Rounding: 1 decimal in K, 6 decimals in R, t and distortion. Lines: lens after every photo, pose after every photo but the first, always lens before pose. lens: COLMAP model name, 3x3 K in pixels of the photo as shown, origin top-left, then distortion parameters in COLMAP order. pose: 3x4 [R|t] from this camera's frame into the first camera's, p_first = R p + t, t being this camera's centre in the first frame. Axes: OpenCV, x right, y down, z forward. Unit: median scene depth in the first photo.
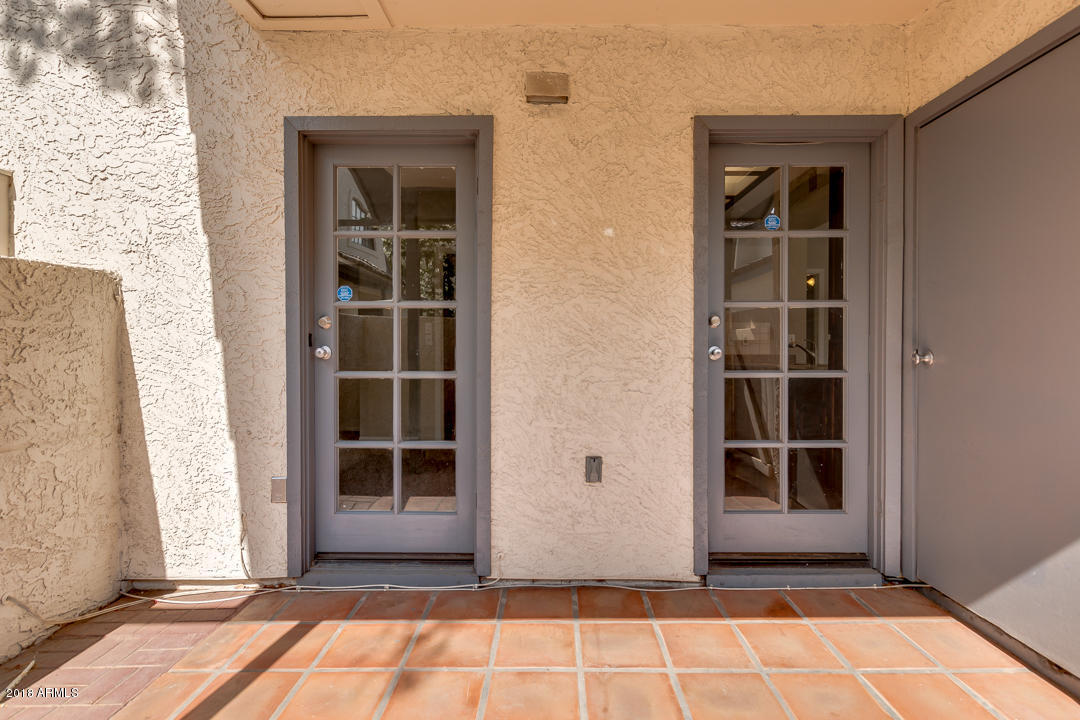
lens RADIAL K [[521.2, 0, 557.9], [0, 521.2, 356.5], [0, 0, 1]] dist [0.003140, 0.000180]
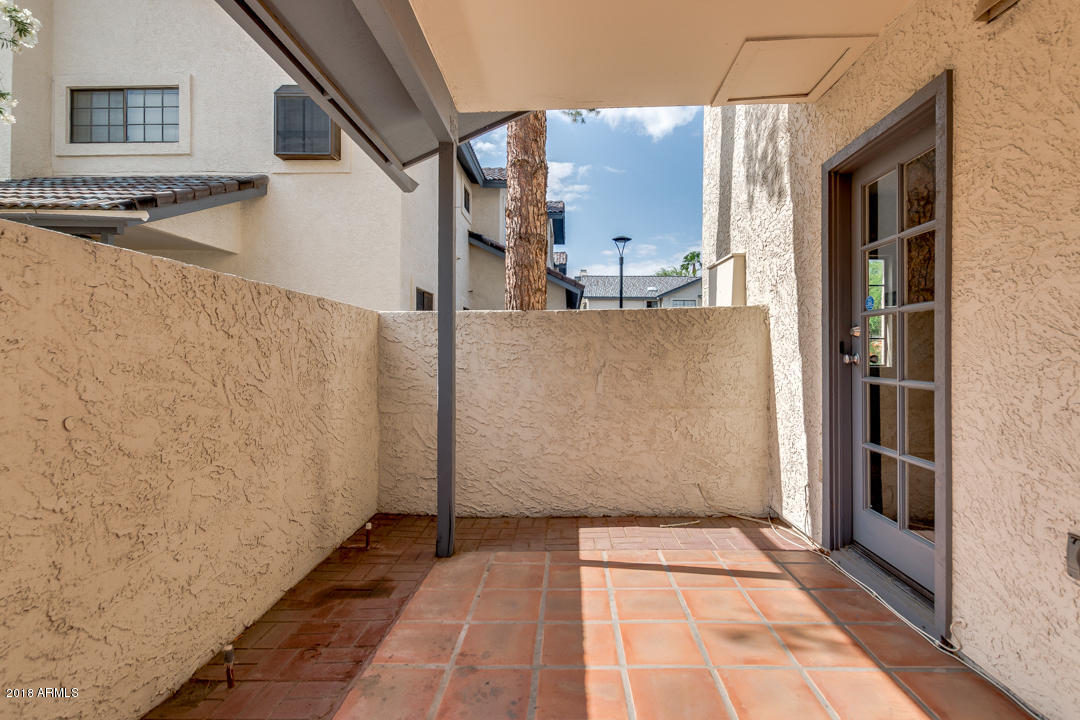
lens RADIAL K [[514.2, 0, 538.5], [0, 514.2, 353.8], [0, 0, 1]] dist [0.008596, 0.000443]
pose [[-0.048971, 0.001694, -0.998799, 0.700481], [-0.015819, 0.999872, 0.002471, -0.010896], [0.998675, 0.015921, -0.048938, 0.403037]]
